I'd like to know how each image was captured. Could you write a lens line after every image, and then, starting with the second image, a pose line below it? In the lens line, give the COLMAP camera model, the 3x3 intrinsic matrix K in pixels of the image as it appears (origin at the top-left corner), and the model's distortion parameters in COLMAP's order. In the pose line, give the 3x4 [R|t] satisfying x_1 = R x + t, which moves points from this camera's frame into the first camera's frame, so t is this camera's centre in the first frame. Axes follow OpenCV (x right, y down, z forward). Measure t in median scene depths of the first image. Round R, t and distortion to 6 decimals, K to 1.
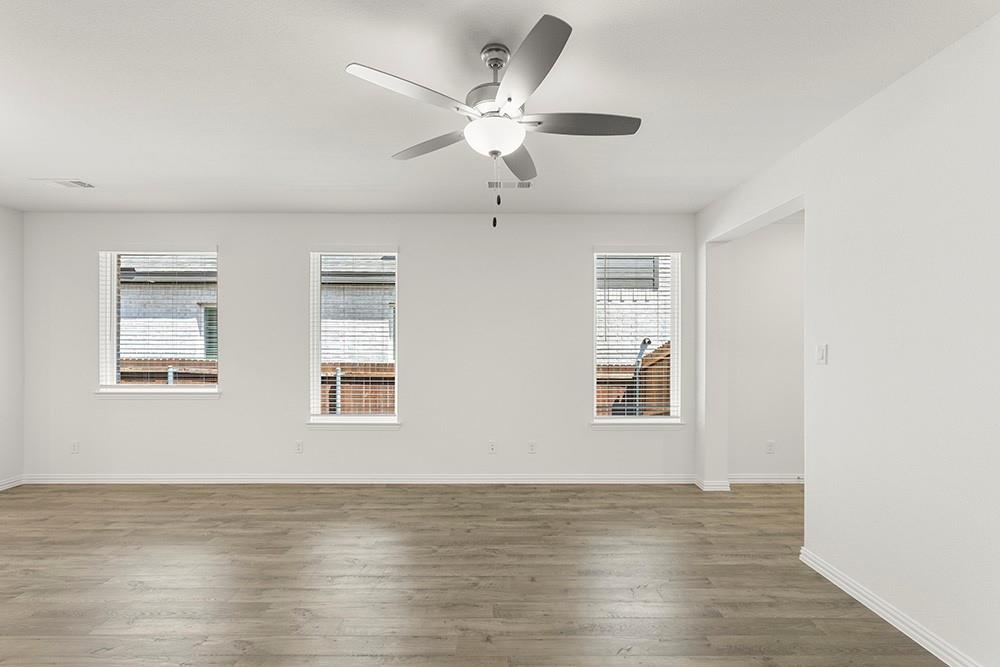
lens RADIAL K [[423.0, 0, 501.8], [0, 423.0, 342.8], [0, 0, 1]] dist [0.001793, 0.000094]
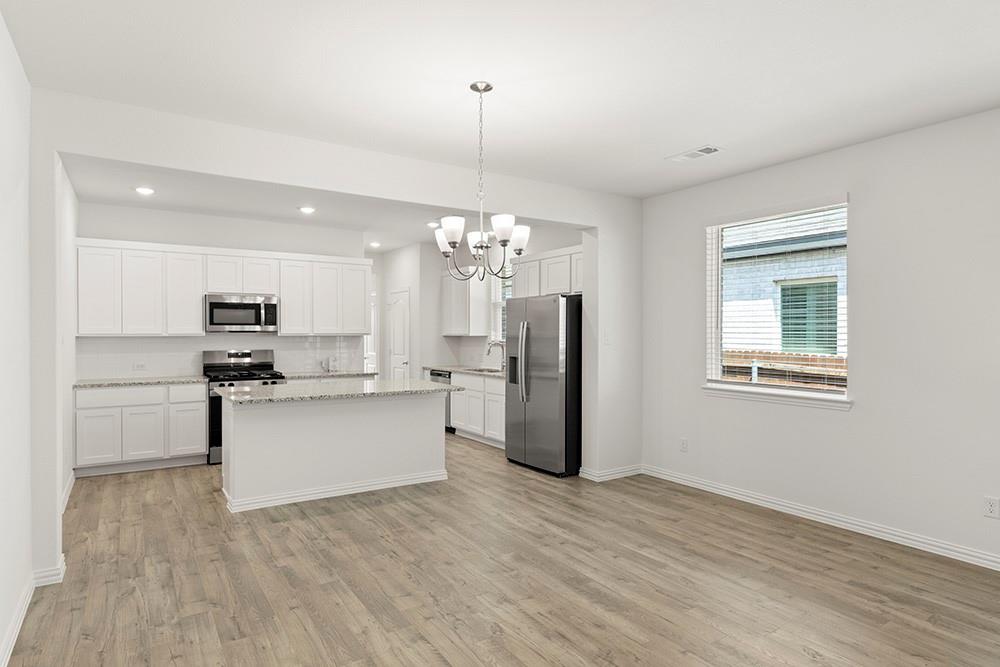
lens RADIAL K [[572.1, 0, 499.1], [0, 572.1, 331.5], [0, 0, 1]] dist [-0.005348, -0.000047]
pose [[0.540969, -0.000373, -0.841042, -0.179448], [0.001485, 0.999999, 0.000512, -0.000299], [0.841041, -0.001526, 0.540969, -0.005191]]
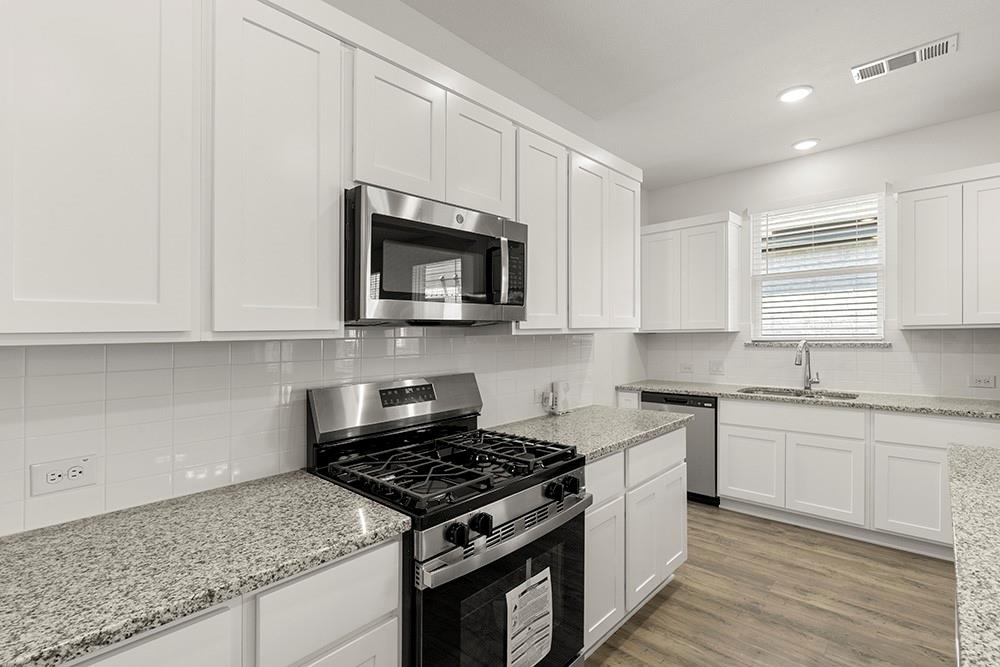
lens RADIAL K [[468.9, 0, 500.6], [0, 468.9, 328.0], [0, 0, 1]] dist [0.002275, 0.000274]
pose [[0.728519, -0.019022, -0.684761, -1.489429], [0.017408, 0.999806, -0.009253, 0.008434], [0.684804, -0.005180, 0.728709, -0.011533]]
